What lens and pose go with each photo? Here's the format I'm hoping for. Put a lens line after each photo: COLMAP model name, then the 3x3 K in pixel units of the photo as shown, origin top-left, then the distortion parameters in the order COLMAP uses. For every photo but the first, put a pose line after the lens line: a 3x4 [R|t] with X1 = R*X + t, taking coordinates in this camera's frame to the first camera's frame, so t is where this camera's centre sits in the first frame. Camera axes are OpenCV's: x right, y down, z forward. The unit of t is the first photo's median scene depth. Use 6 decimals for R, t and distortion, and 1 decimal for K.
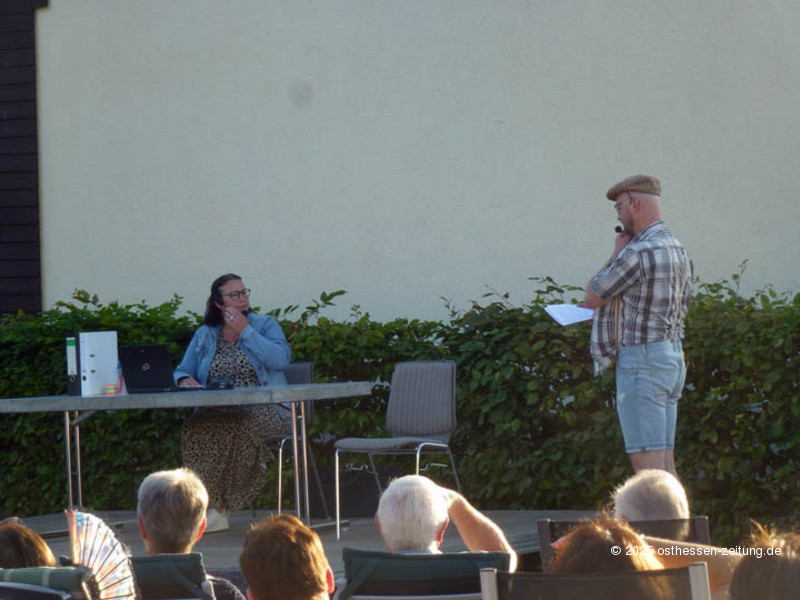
lens RADIAL K [[3077.6, 0, 368.8], [0, 3077.6, 296.2], [0, 0, 1]] dist [1.133750, 0.000000]
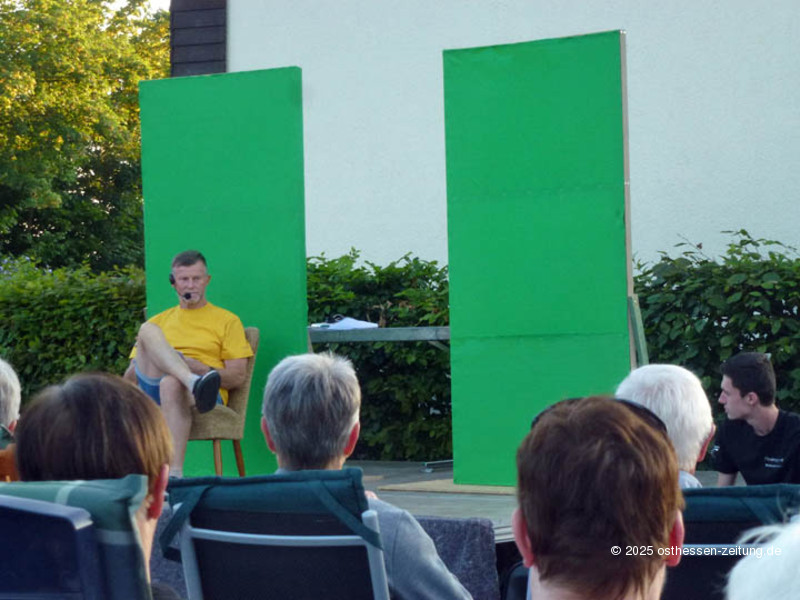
lens RADIAL K [[2475.4, 0, 395.1], [0, 2475.4, 306.4], [0, 0, 1]] dist [0.375378, 0.000000]
pose [[0.998372, 0.029793, -0.048632, -0.011030], [-0.030051, 0.999538, -0.004581, 0.024845], [0.048473, 0.006035, 0.998806, 0.234322]]
